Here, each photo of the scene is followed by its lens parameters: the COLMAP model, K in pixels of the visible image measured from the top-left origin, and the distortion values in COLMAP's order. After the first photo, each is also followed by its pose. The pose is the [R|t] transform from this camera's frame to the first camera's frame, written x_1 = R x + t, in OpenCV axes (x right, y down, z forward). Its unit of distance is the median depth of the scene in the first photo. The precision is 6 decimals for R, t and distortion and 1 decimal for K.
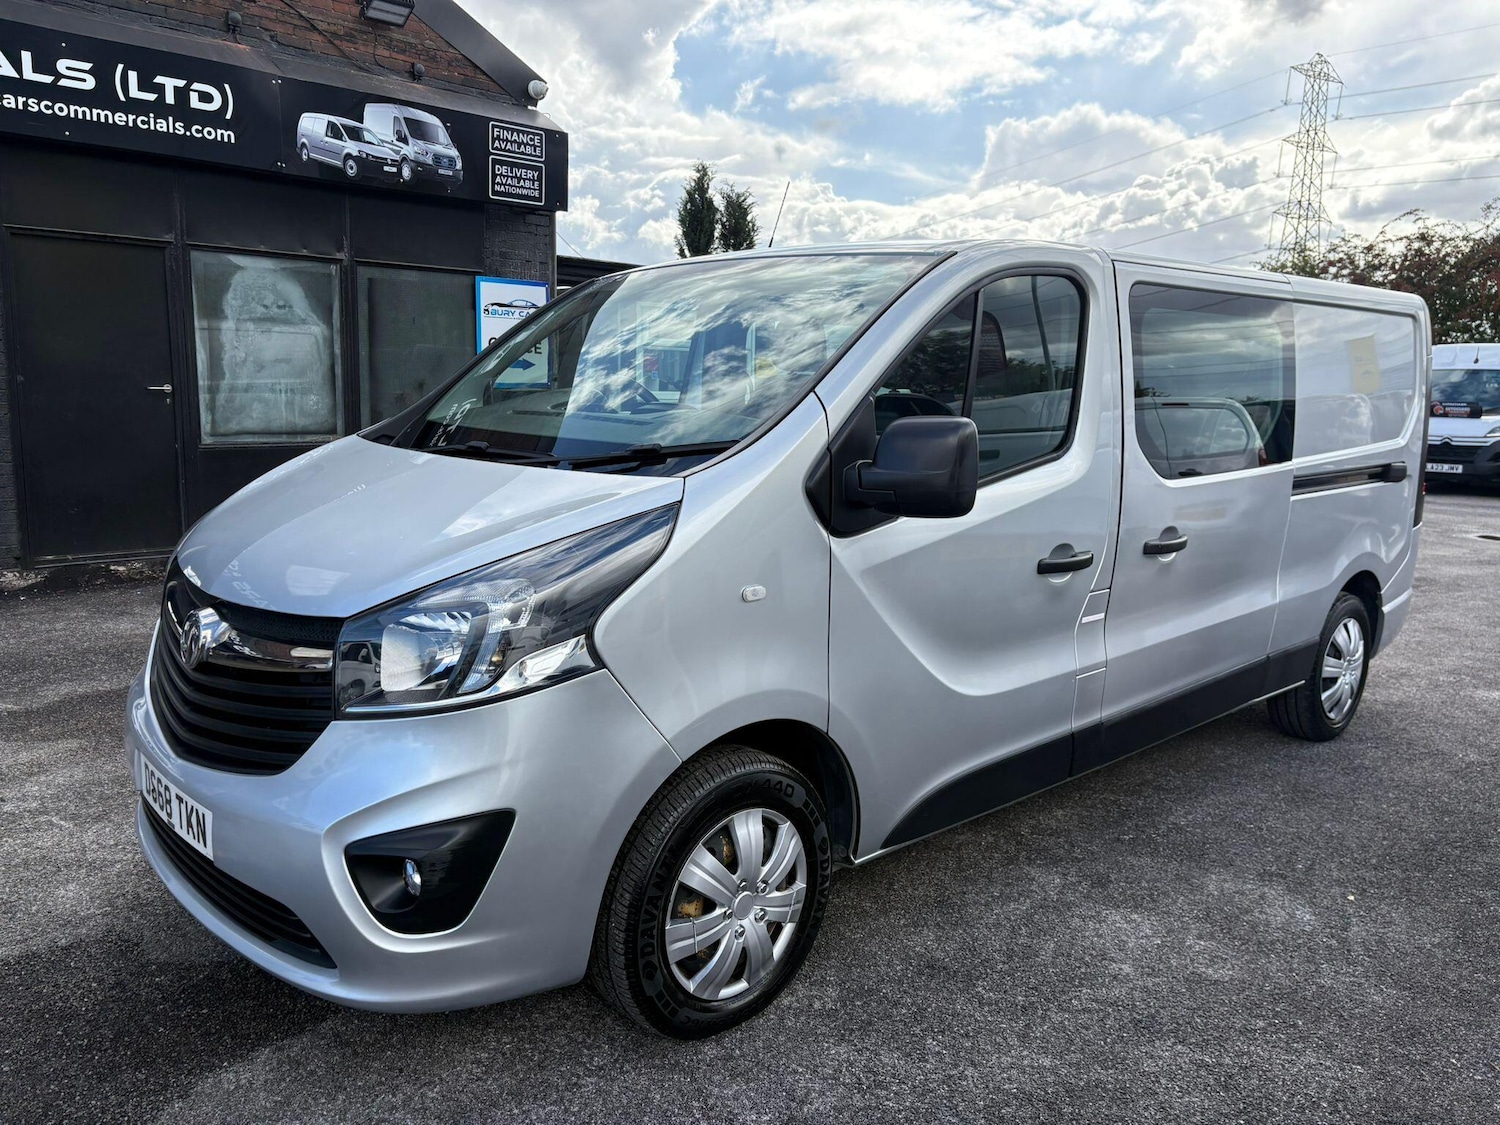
lens RADIAL K [[1137.7, 0, 745.4], [0, 1137.7, 559.8], [0, 0, 1]] dist [0.033972, -0.017676]
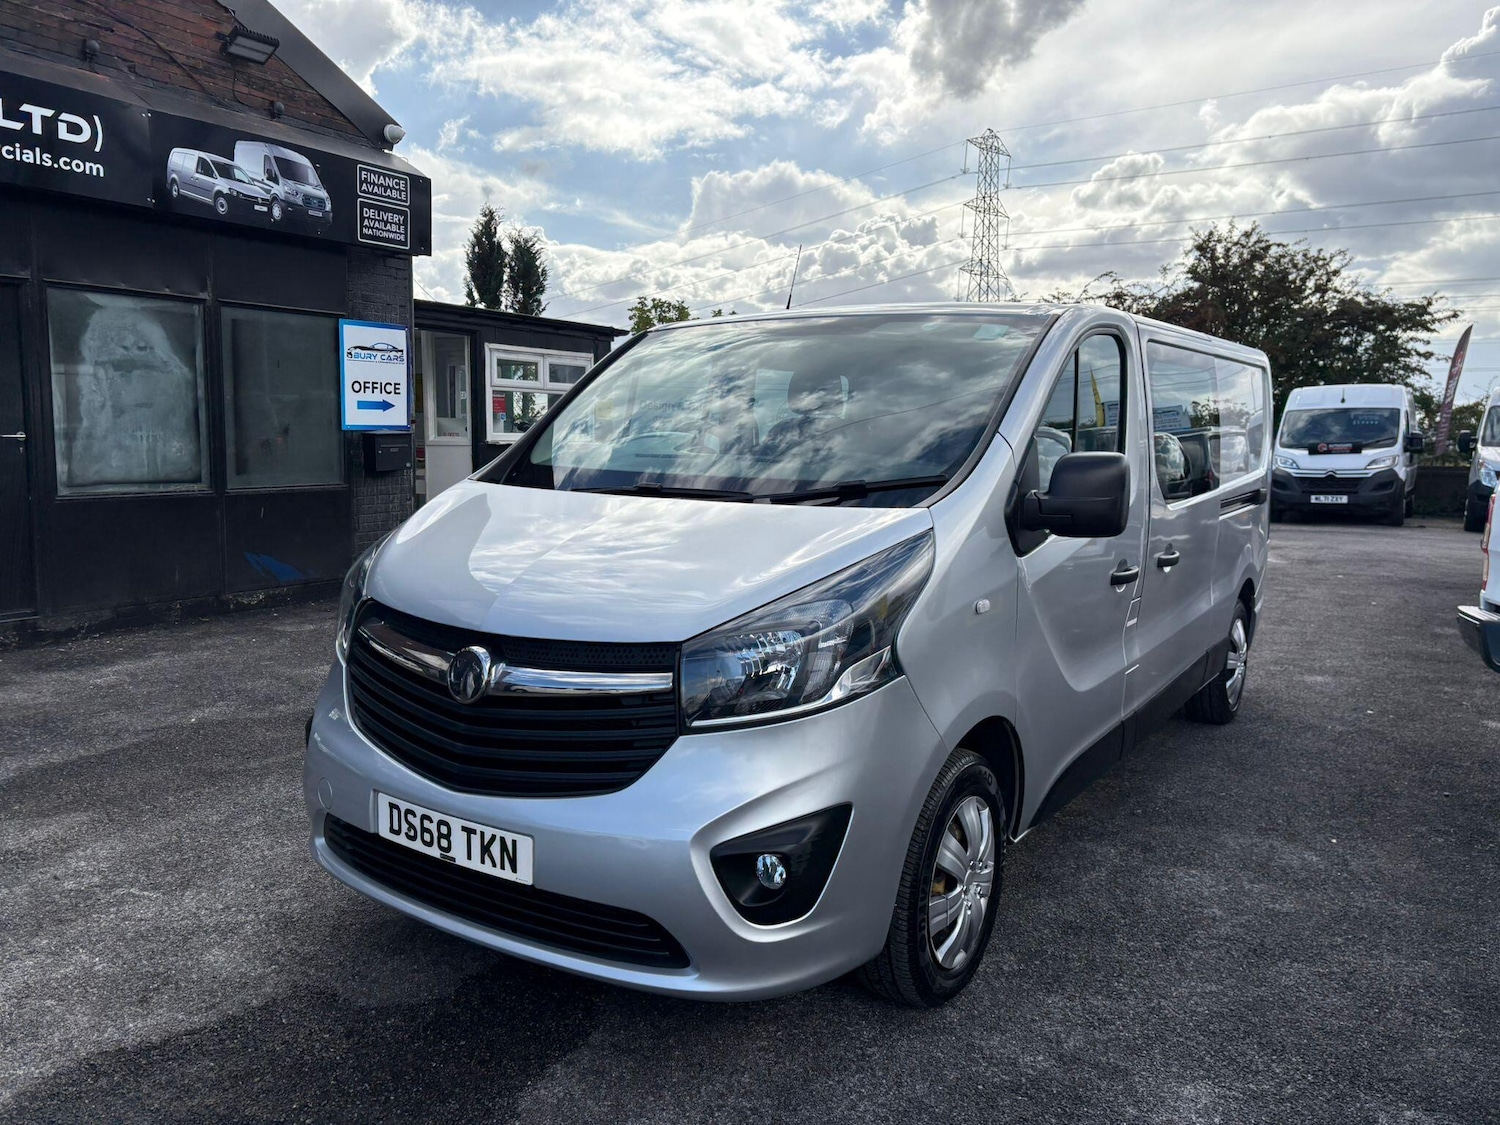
lens RADIAL K [[1136.5, 0, 744.9], [0, 1136.5, 551.0], [0, 0, 1]] dist [0.050590, -0.051409]
pose [[0.970894, -0.033550, 0.237147, -0.254108], [0.043771, 0.998320, -0.037967, 0.003469], [-0.235475, 0.047242, 0.970732, -0.037819]]
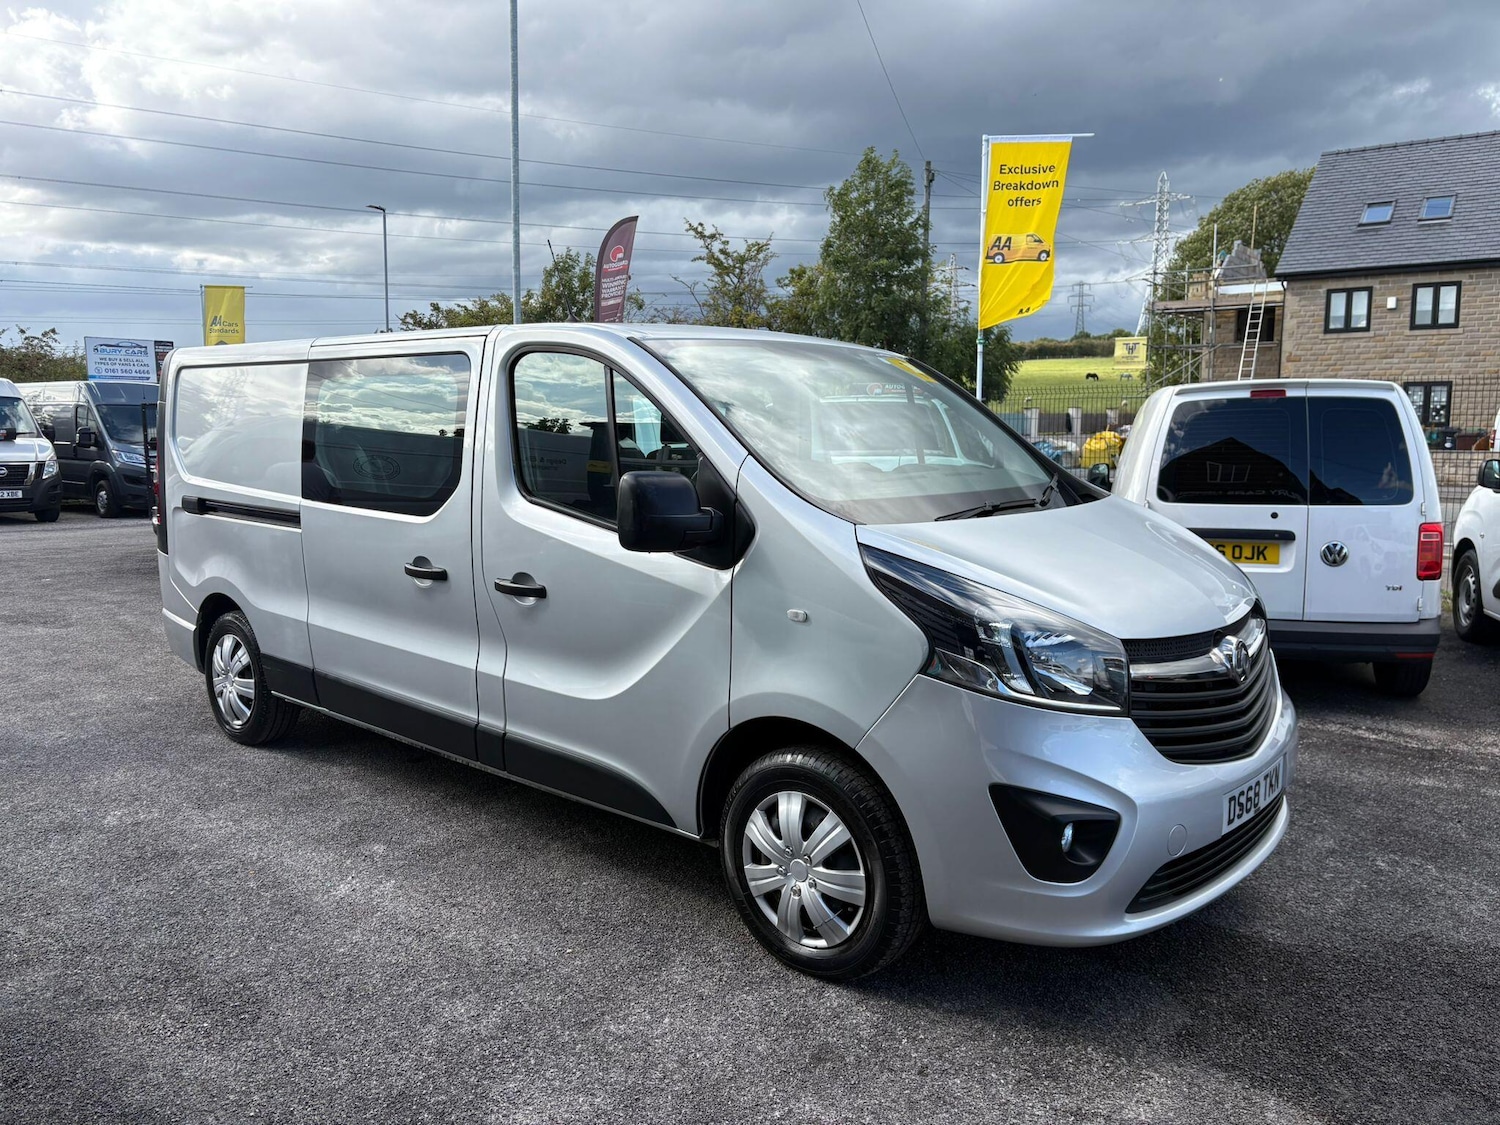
lens RADIAL K [[1136.5, 0, 748.3], [0, 1136.5, 573.5], [0, 0, 1]] dist [0.050590, -0.051409]
pose [[-0.105691, -0.157675, 0.981819, -0.868001], [0.159312, 0.971910, 0.173233, -0.173099], [-0.981554, 0.174725, -0.077603, 0.851730]]
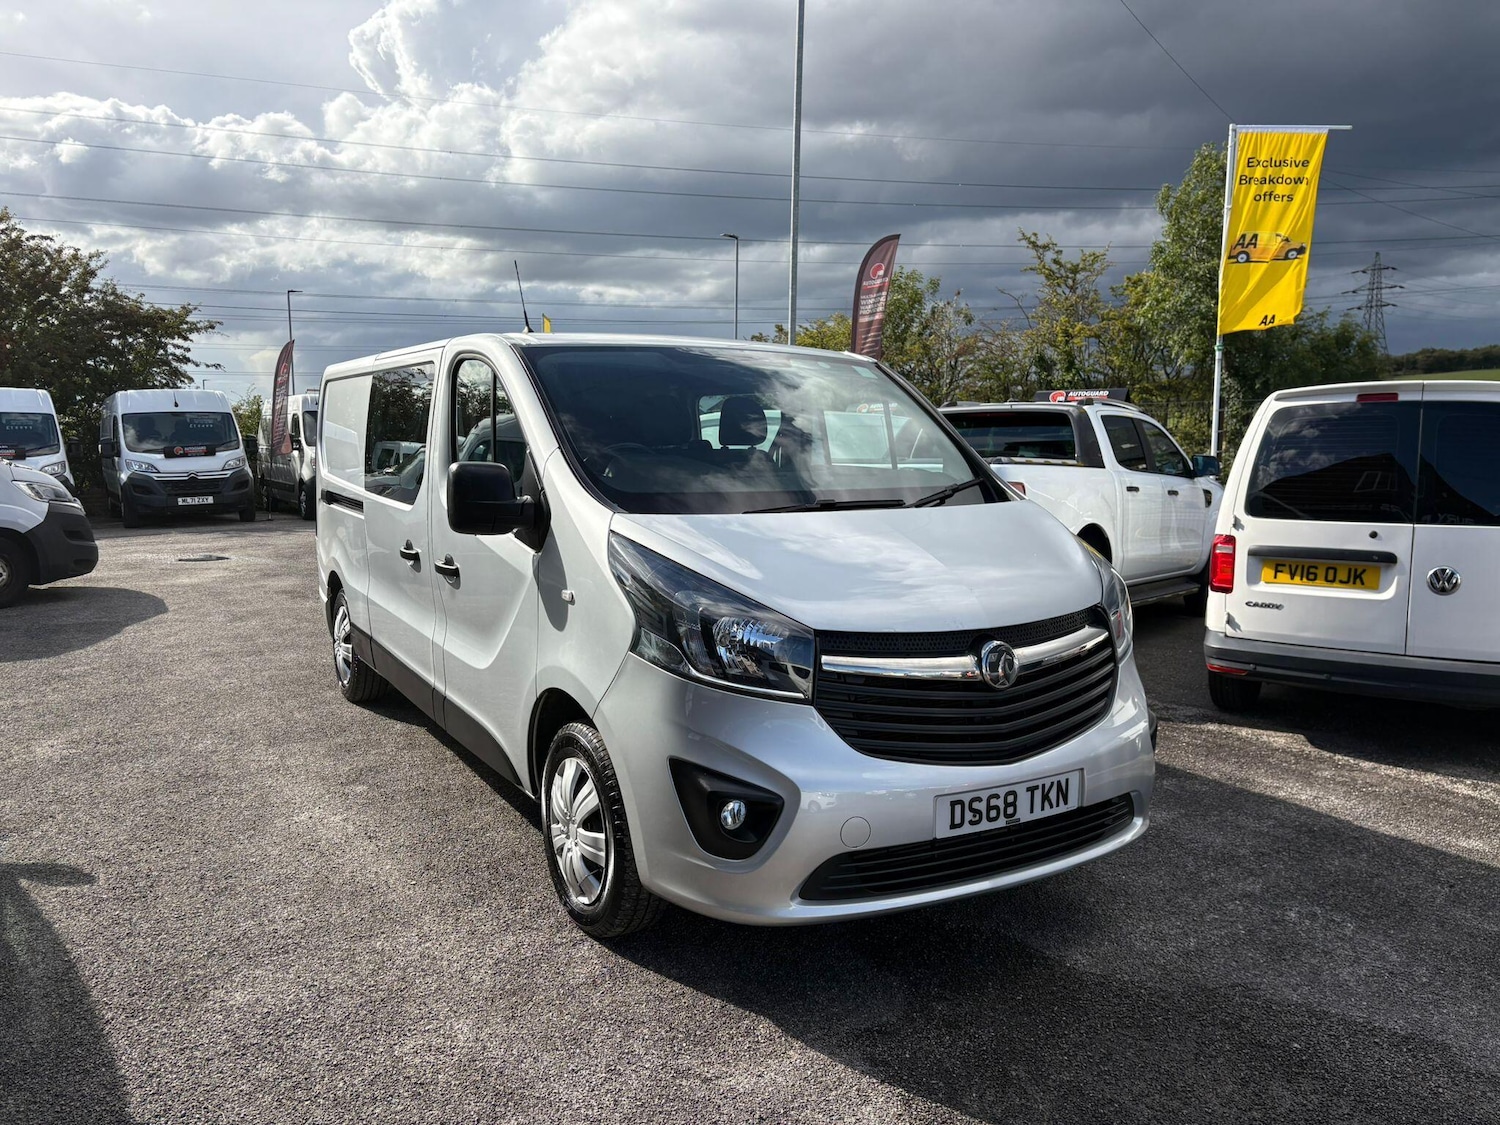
lens RADIAL K [[1136.5, 0, 745.6], [0, 1136.5, 568.0], [0, 0, 1]] dist [0.050590, -0.051409]
pose [[0.208973, -0.136316, 0.968374, -0.900800], [0.160189, 0.981633, 0.103614, -0.107181], [-0.964712, 0.133471, 0.226971, 0.514409]]
